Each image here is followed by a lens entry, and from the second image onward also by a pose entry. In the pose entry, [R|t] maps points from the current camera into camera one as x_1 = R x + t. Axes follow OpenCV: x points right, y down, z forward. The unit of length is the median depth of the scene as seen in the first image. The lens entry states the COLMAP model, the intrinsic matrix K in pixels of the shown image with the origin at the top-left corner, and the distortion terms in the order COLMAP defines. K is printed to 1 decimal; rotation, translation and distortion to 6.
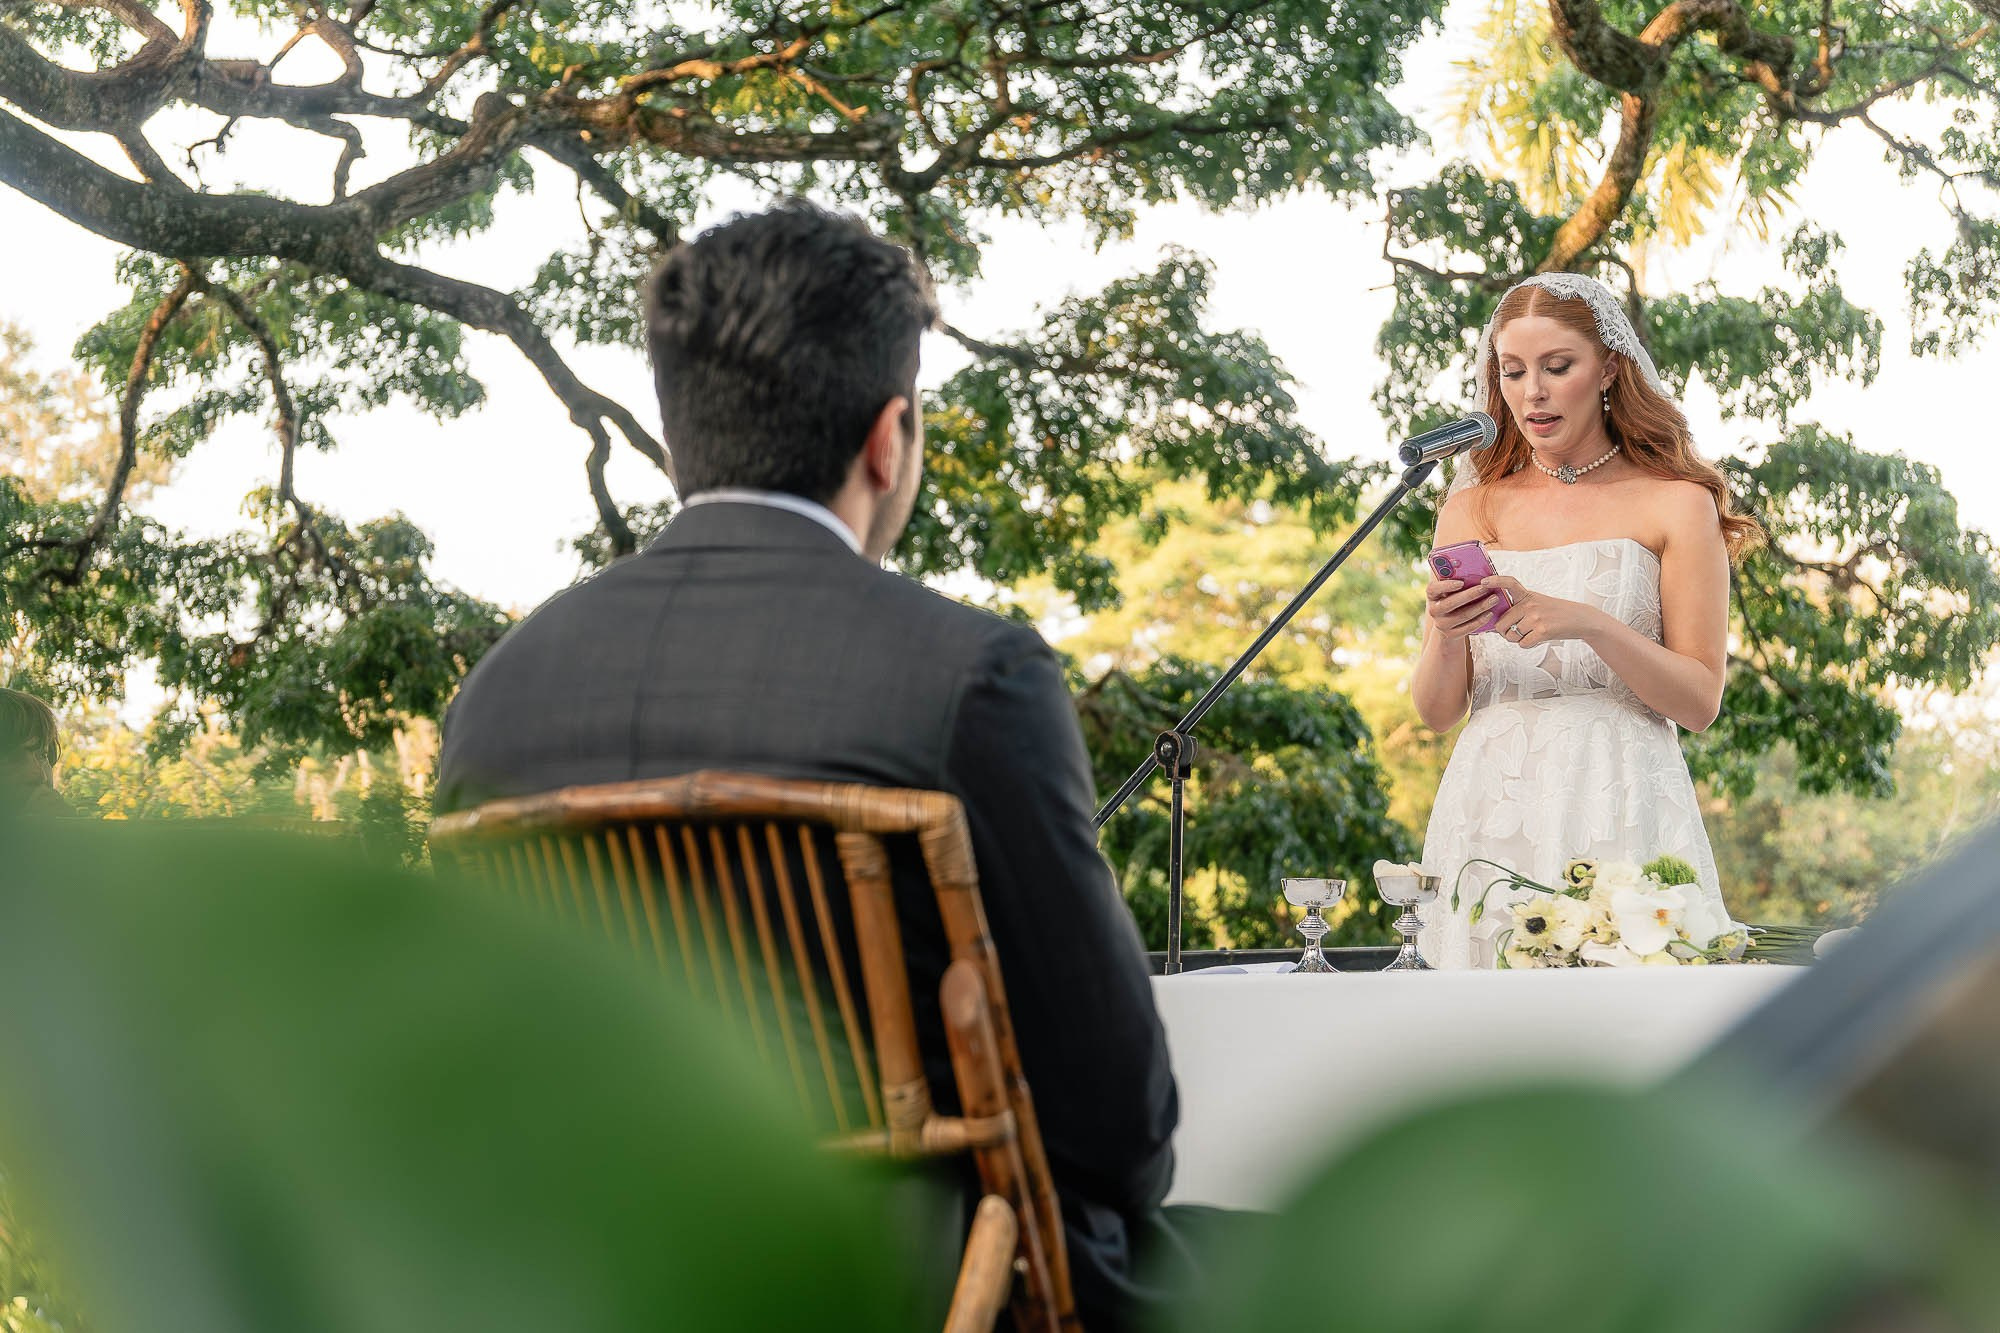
lens RADIAL K [[4058.0, 0, 1005.2], [0, 4058.0, 682.4], [0, 0, 1]] dist [0.099448, 0.000000]
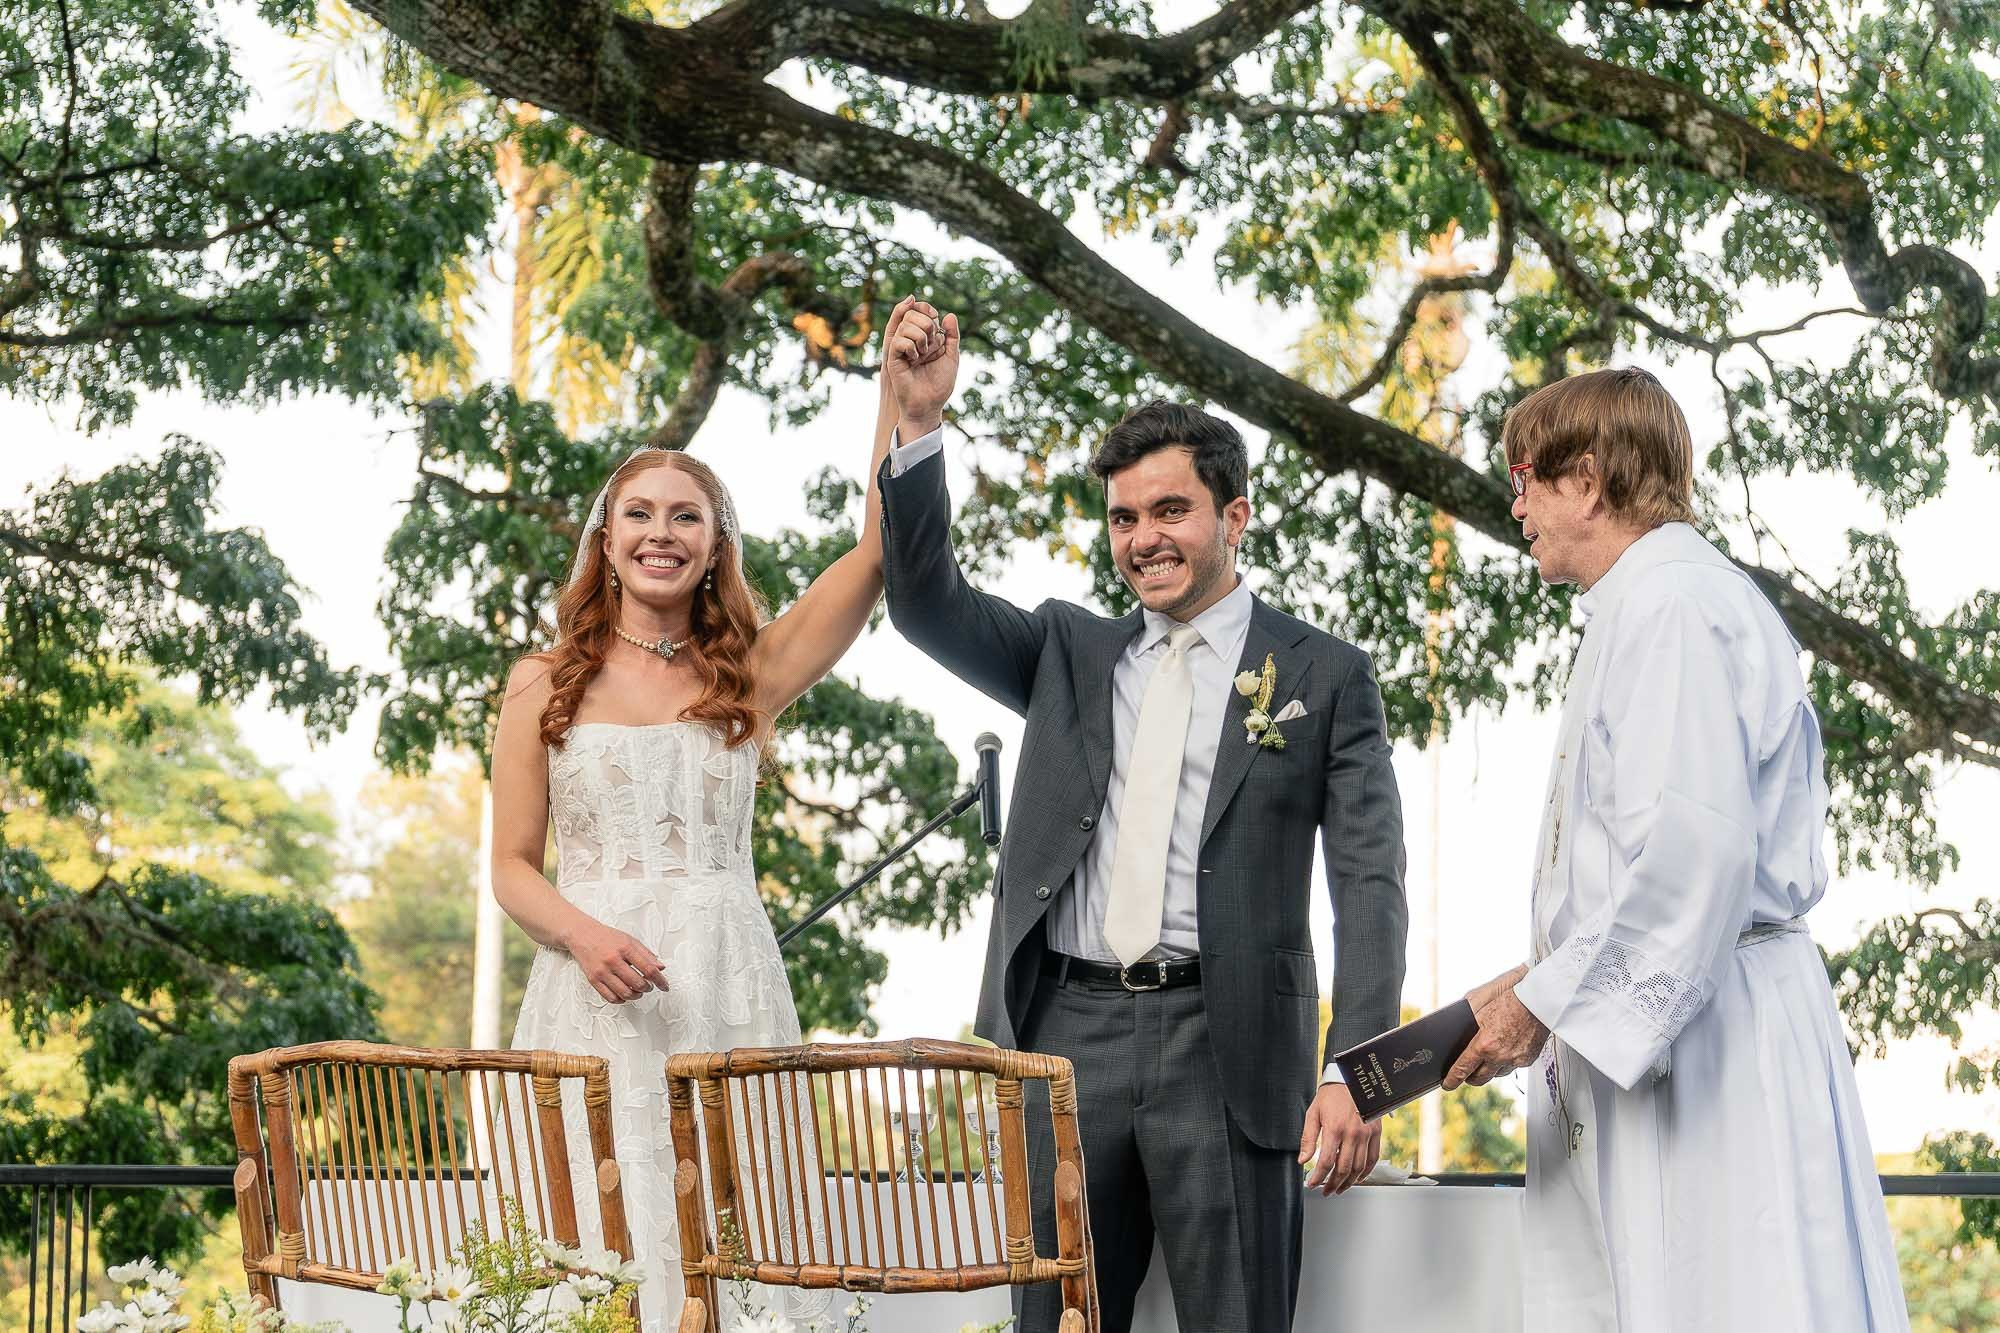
lens RADIAL K [[5089.3, 0, 792.3], [0, 5089.3, 758.0], [0, 0, 1]] dist [0.148867, 0.000000]
pose [[0.954708, 0.055193, 0.292379, -0.171192], [-0.049616, 0.998418, -0.026460, -0.006719], [-0.293377, 0.010755, 0.955936, -0.197059]]
